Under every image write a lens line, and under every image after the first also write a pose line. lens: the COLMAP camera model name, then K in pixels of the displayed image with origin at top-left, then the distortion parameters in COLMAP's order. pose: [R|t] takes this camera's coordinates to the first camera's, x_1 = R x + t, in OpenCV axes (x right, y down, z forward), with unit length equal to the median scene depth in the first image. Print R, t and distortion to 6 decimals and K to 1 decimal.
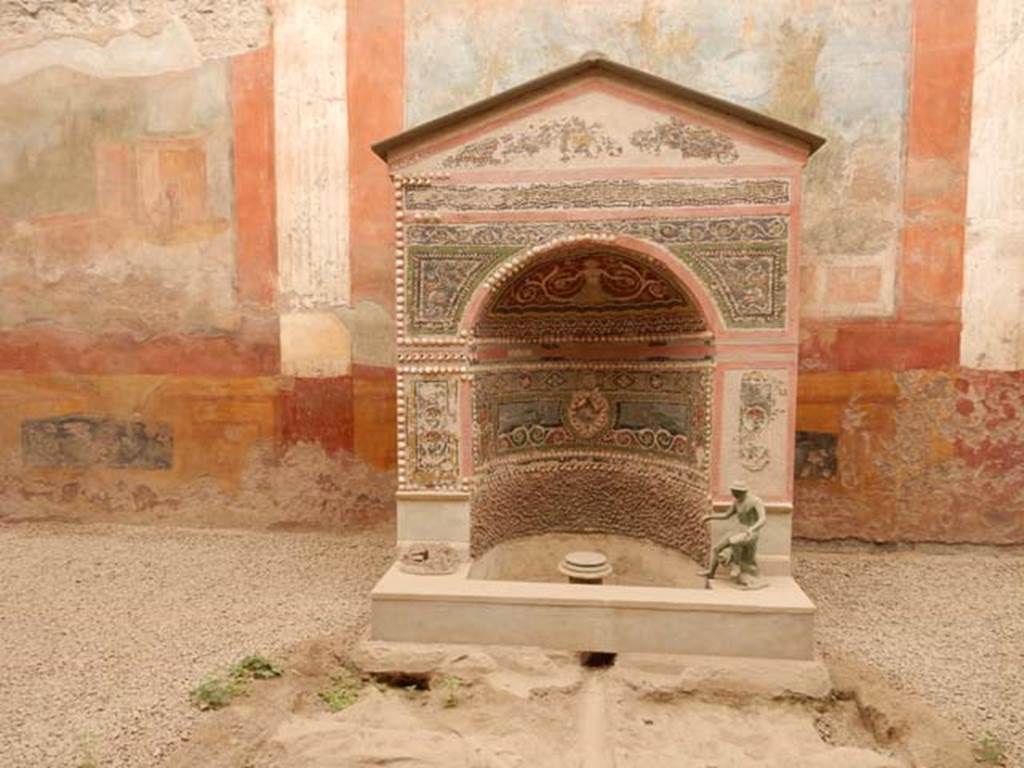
lens RADIAL K [[767.2, 0, 503.4], [0, 767.2, 385.3], [0, 0, 1]] dist [-0.010189, 0.014458]
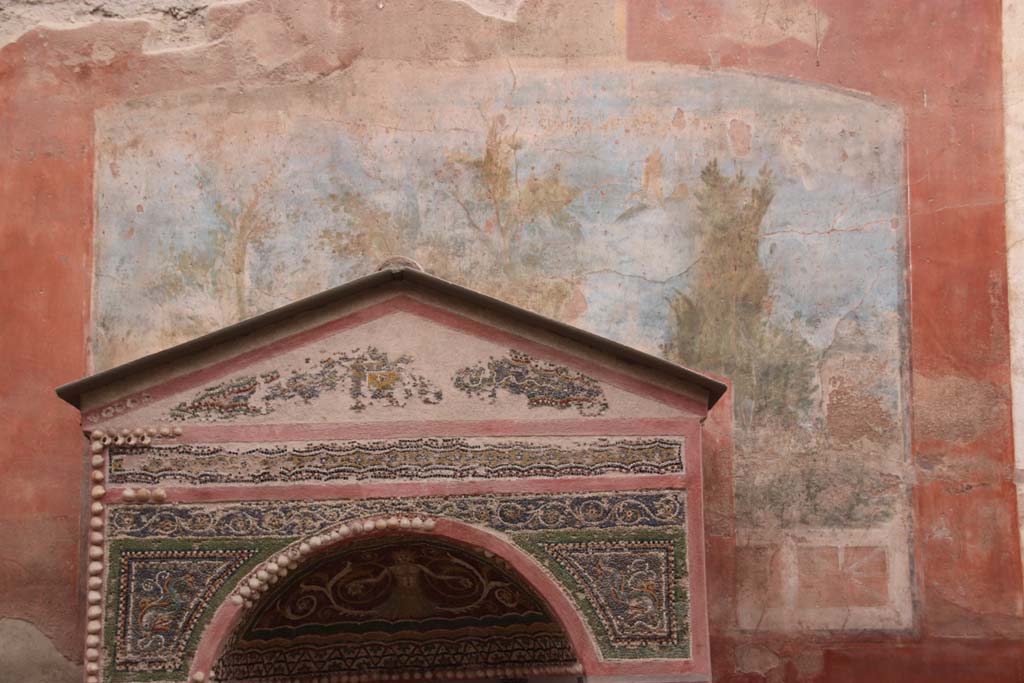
lens RADIAL K [[2112.8, 0, 515.2], [0, 2112.8, 358.3], [0, 0, 1]] dist [0.556901, 0.000000]
pose [[0.993130, -0.001809, 0.116998, -0.000665], [0.023882, 0.981967, -0.187539, 0.014848], [-0.114549, 0.189045, 0.975264, -0.815926]]
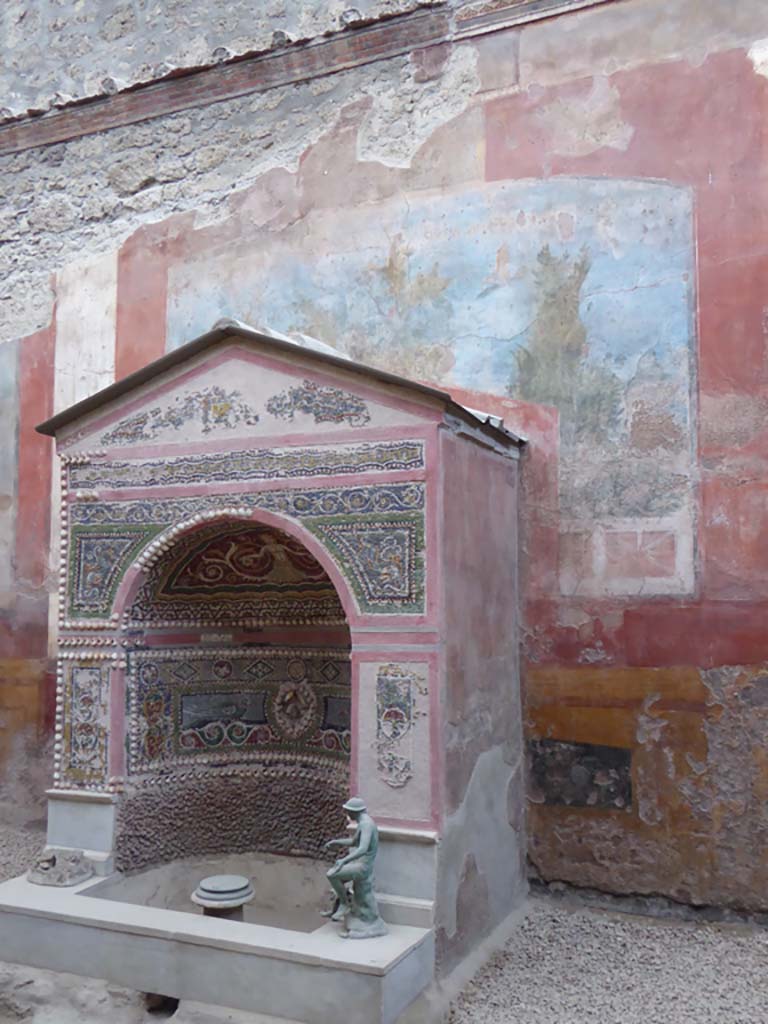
lens RADIAL K [[961.9, 0, 392.4], [0, 961.9, 512.3], [0, 0, 1]] dist [0.030933, 0.000000]
pose [[0.951734, -0.026871, -0.305745, 0.631587], [-0.022022, 0.987614, -0.155349, -0.018443], [0.306133, 0.154584, 0.939354, -0.018334]]
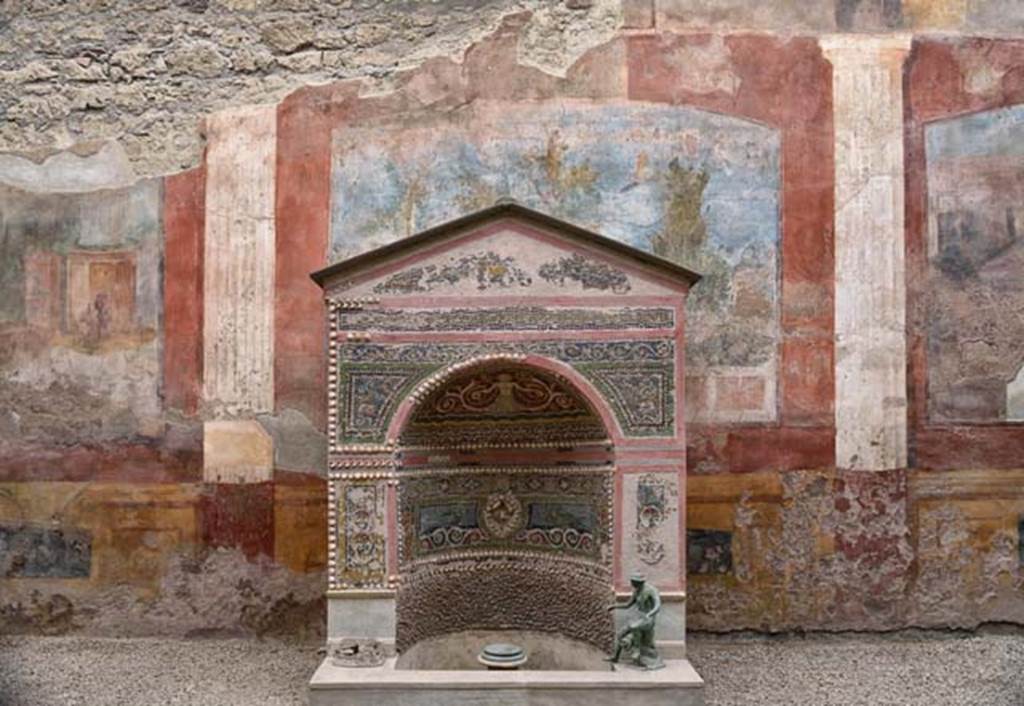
lens RADIAL K [[912.3, 0, 487.0], [0, 912.3, 389.2], [0, 0, 1]] dist [0.003665, -0.004731]
pose [[0.994929, -0.000219, 0.100580, -0.046333], [0.010782, 0.994468, -0.104484, -0.004531], [-0.100001, 0.105039, 0.989427, -0.314394]]
